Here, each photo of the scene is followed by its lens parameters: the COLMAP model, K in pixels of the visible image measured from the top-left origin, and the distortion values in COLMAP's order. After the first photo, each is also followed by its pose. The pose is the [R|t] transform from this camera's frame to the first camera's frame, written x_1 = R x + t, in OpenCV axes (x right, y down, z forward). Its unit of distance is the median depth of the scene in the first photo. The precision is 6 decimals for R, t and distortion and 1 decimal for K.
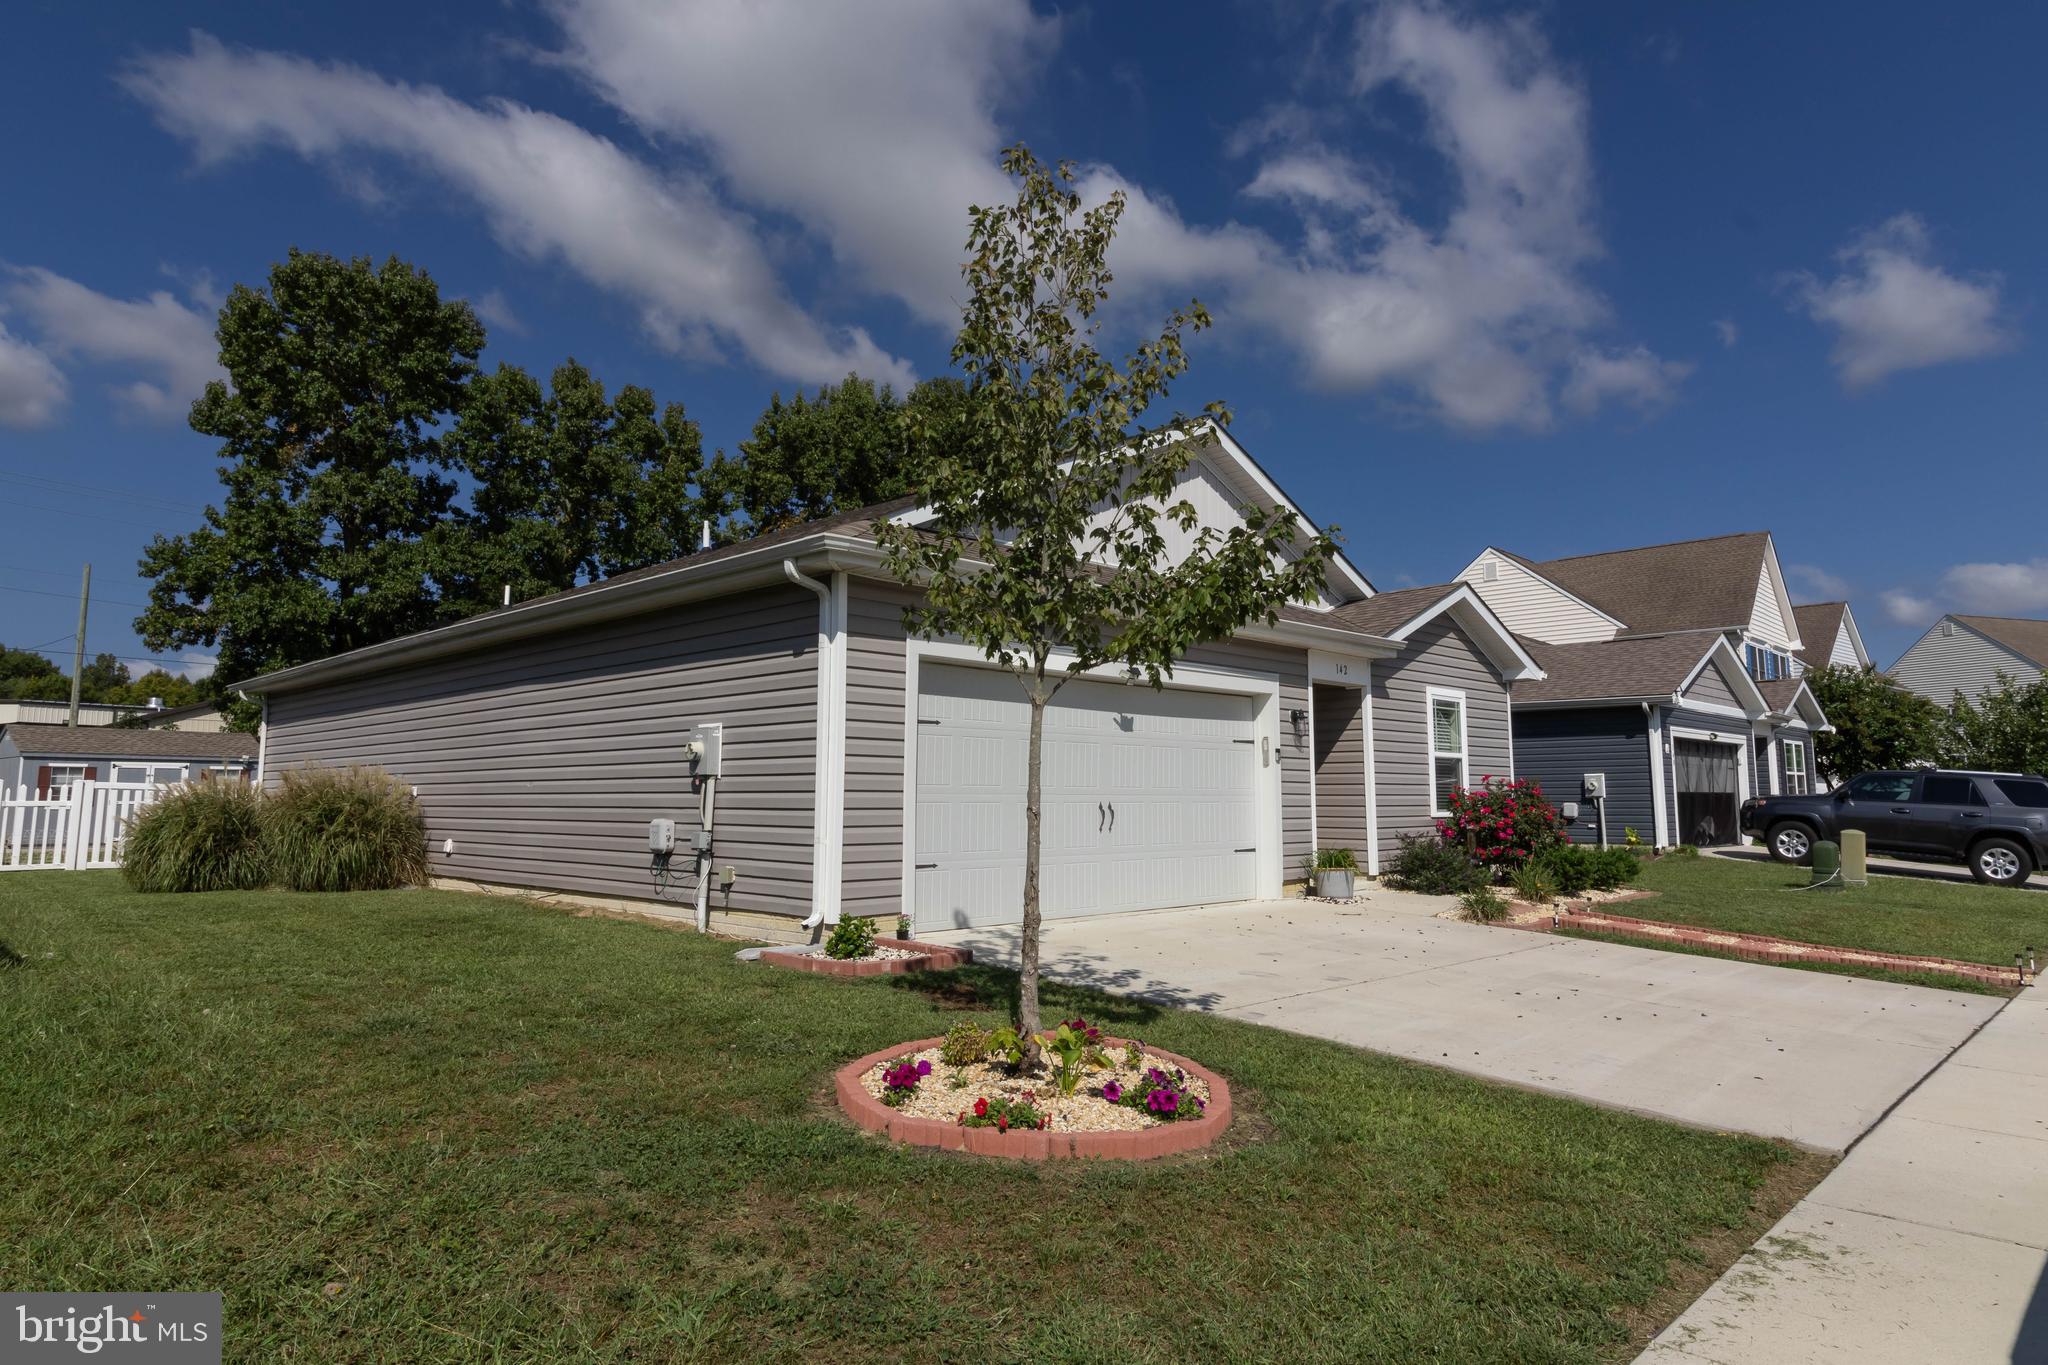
lens RADIAL K [[1212.5, 0, 1021.1], [0, 1212.5, 669.3], [0, 0, 1]] dist [0.000036, -0.000043]
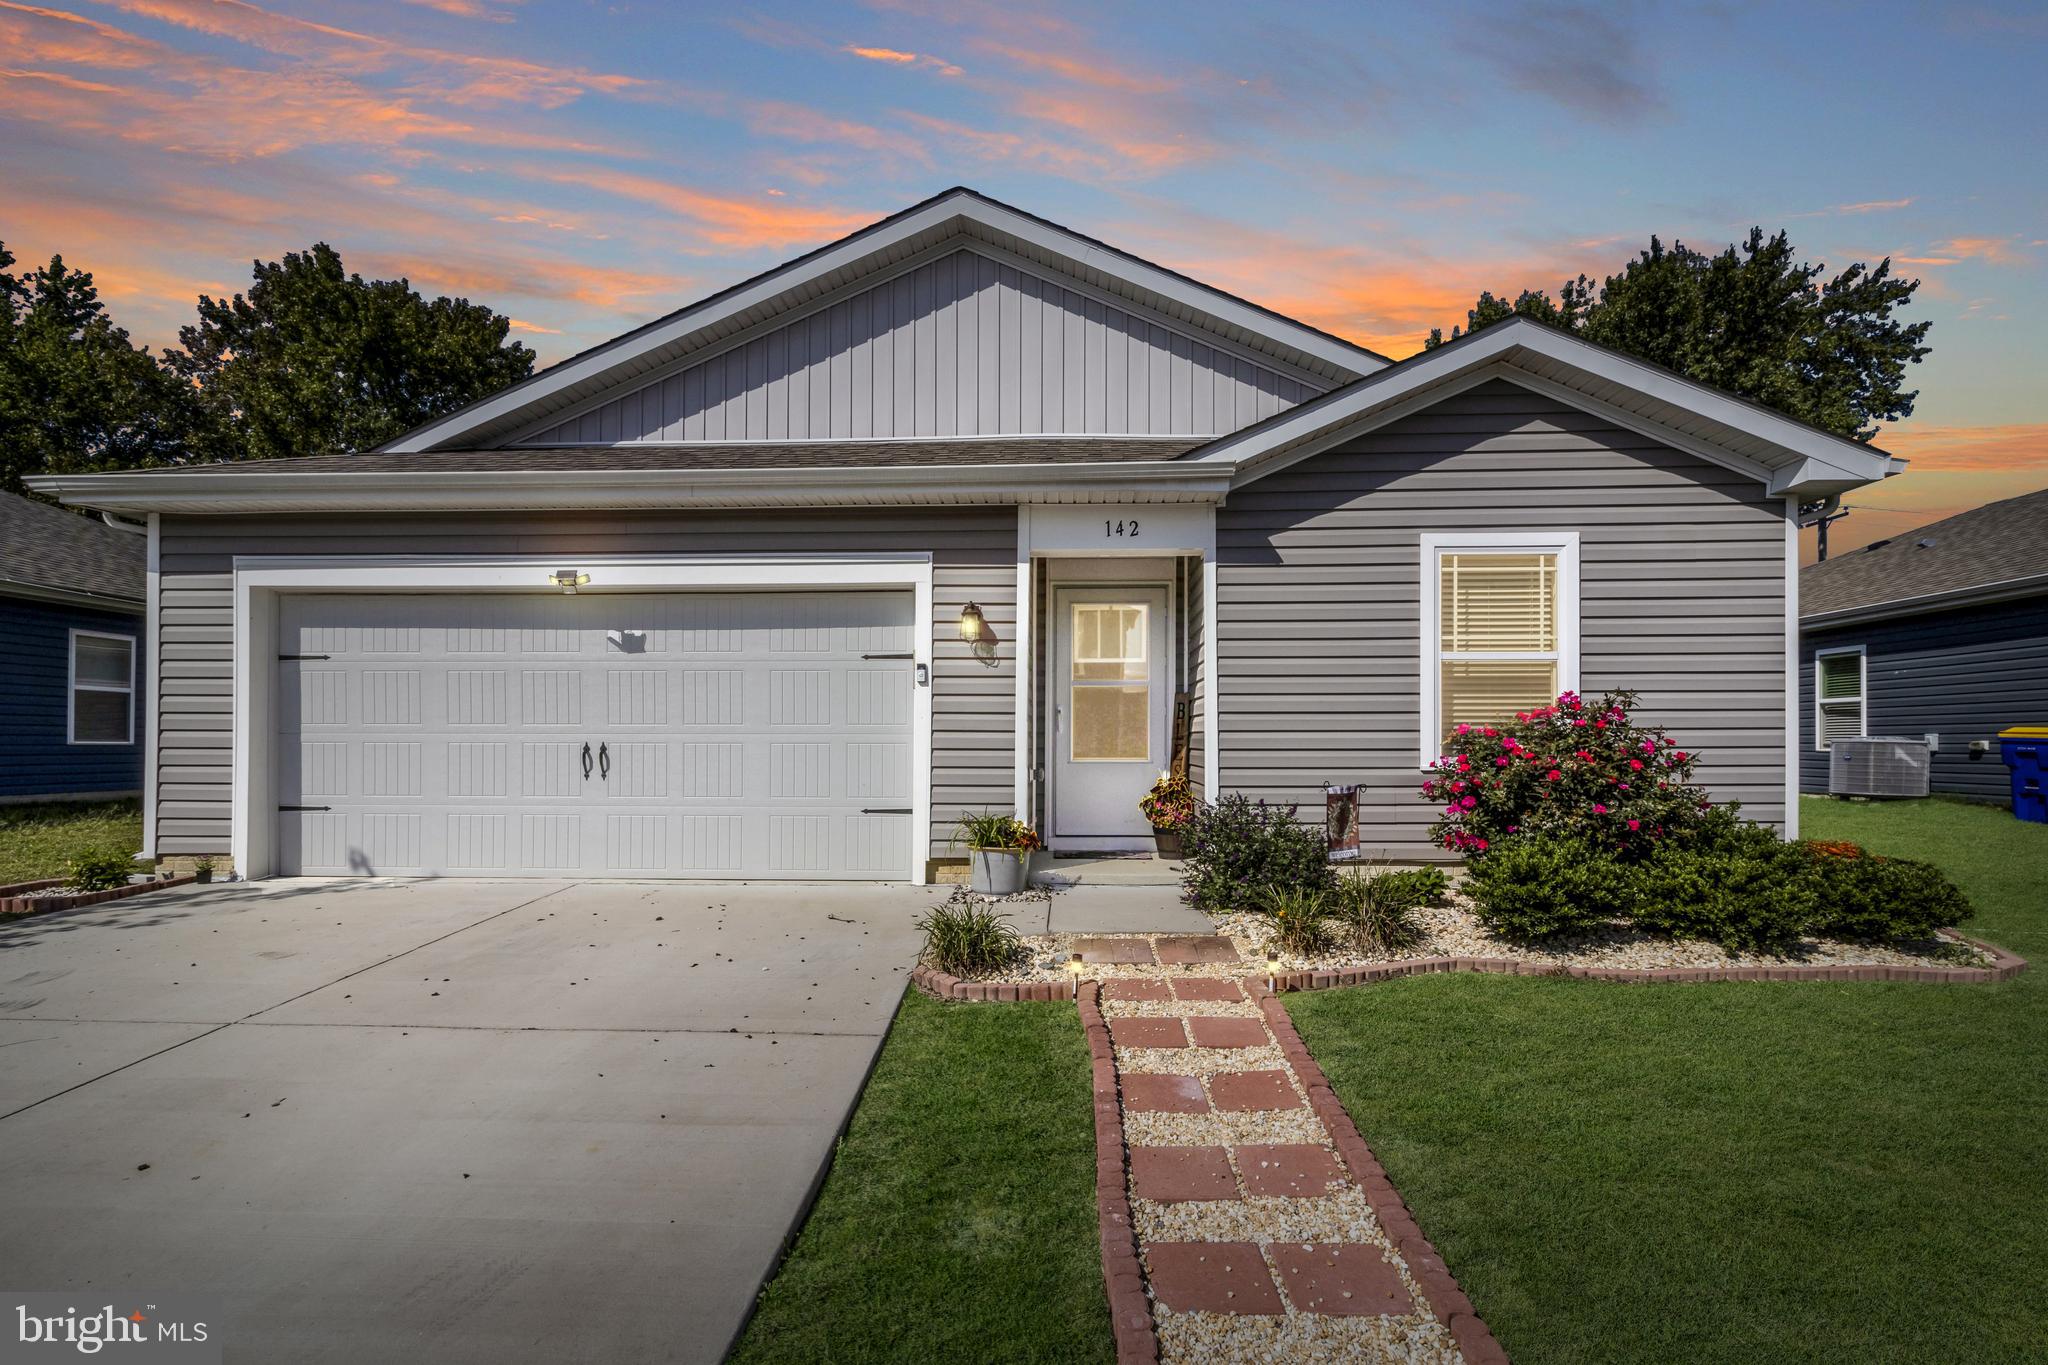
lens RADIAL K [[968.3, 0, 988.9], [0, 968.3, 752.0], [0, 0, 1]] dist [0.002869, -0.002403]
pose [[0.673304, 0.007150, -0.739331, 0.617876], [0.079292, 0.993488, 0.081819, 0.071384], [0.735101, -0.113712, 0.668353, 0.649684]]
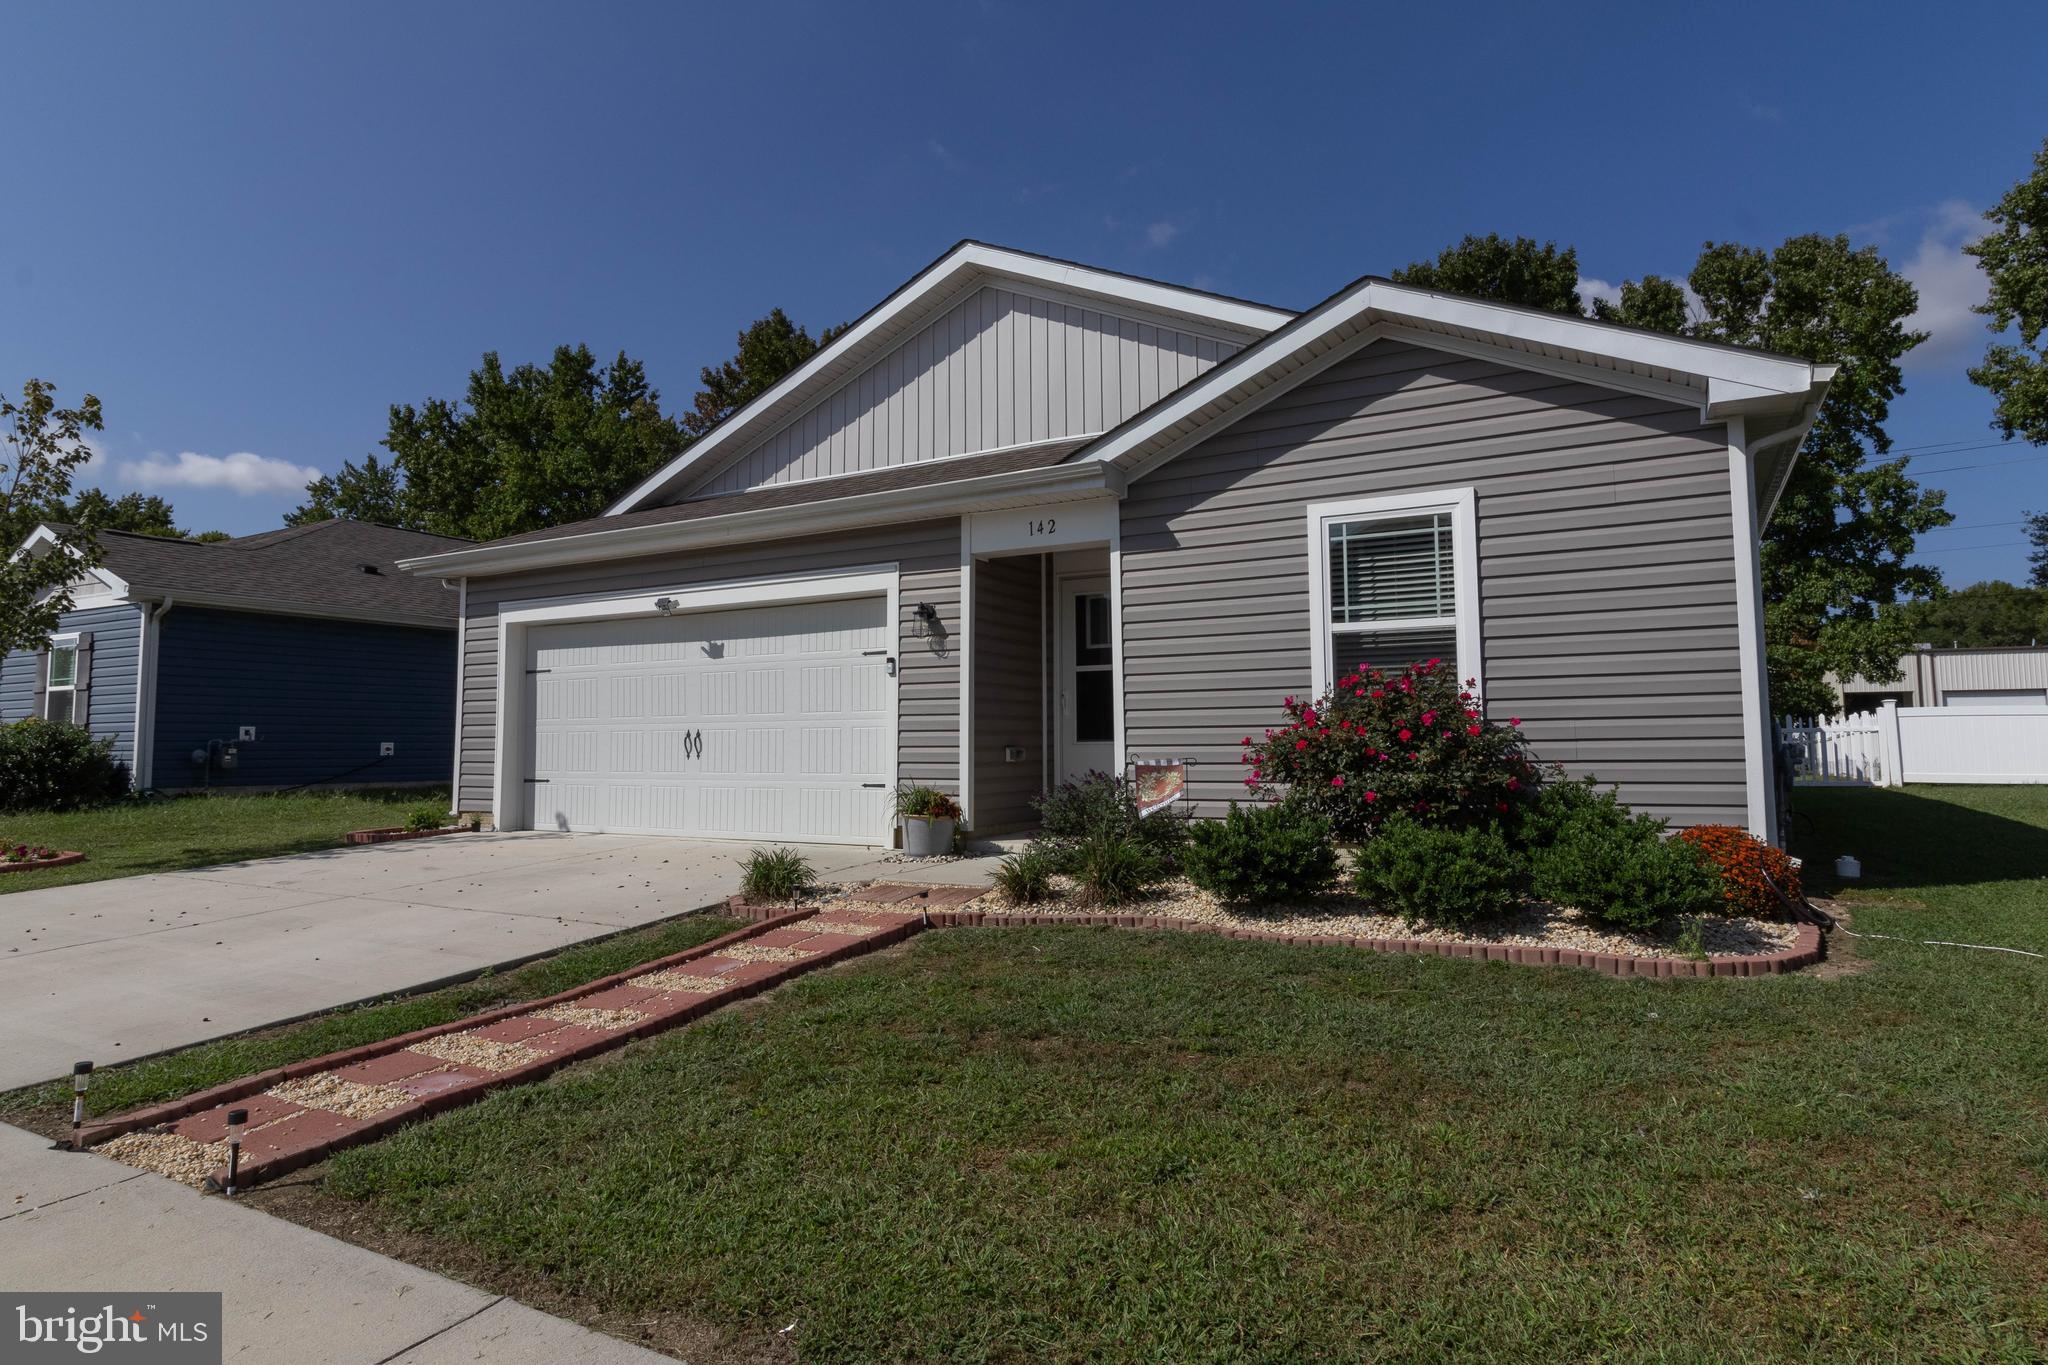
lens RADIAL K [[1123.1, 0, 1029.9], [0, 1123.1, 681.6], [0, 0, 1]] dist [-0.001143, -0.000120]
pose [[0.273580, -0.058076, -0.960094, 0.907712], [0.109775, 0.993539, -0.028819, 0.108742], [0.955564, -0.097510, 0.278188, 0.863853]]
